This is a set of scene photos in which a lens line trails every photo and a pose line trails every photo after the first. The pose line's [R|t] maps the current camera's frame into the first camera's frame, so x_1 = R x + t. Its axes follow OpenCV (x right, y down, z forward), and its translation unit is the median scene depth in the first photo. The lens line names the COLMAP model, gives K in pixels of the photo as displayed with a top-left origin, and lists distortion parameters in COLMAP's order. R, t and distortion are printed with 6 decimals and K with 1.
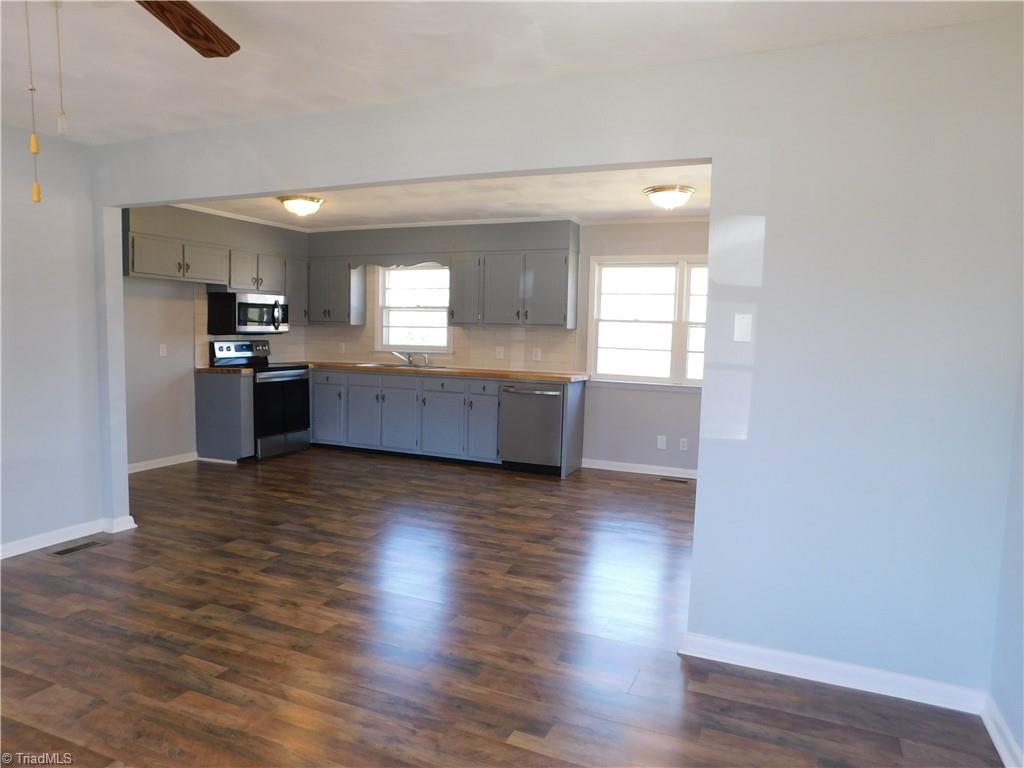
lens RADIAL K [[685.9, 0, 509.8], [0, 685.9, 384.5], [0, 0, 1]] dist [-0.072529, 0.050613]
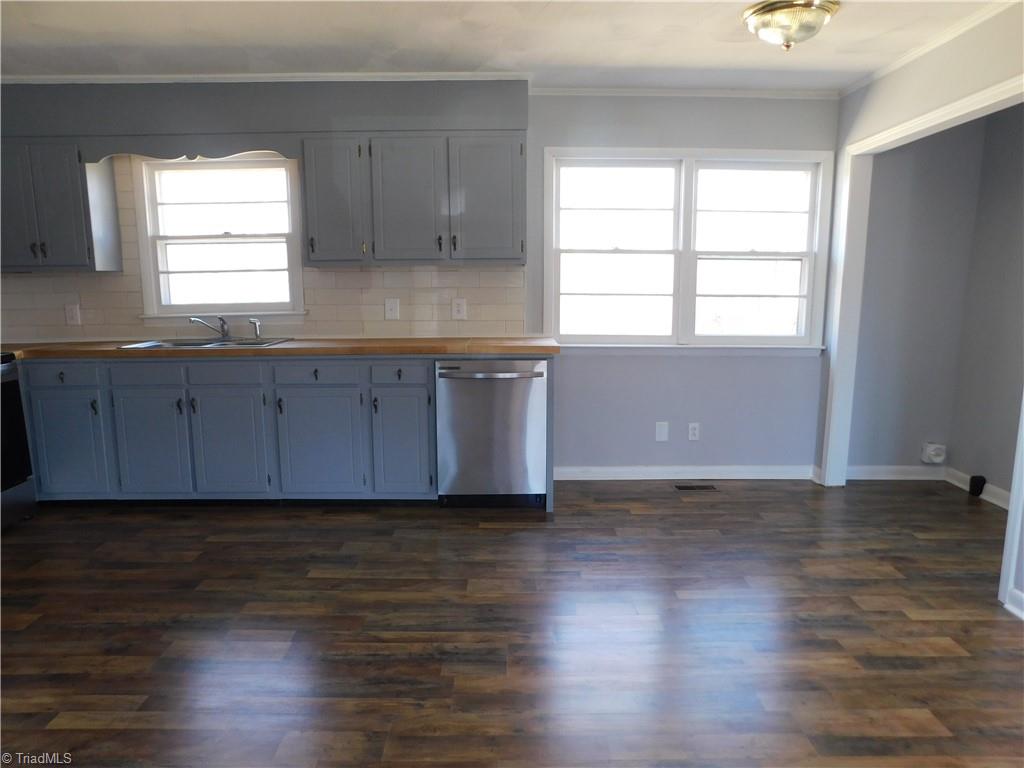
lens RADIAL K [[685.9, 0, 515.9], [0, 685.9, 385.7], [0, 0, 1]] dist [-0.072529, 0.050613]
pose [[0.908872, -0.091388, 0.406940, -0.168423], [0.059116, 0.994075, 0.091211, -0.028622], [-0.412865, -0.058843, 0.908890, 0.415076]]
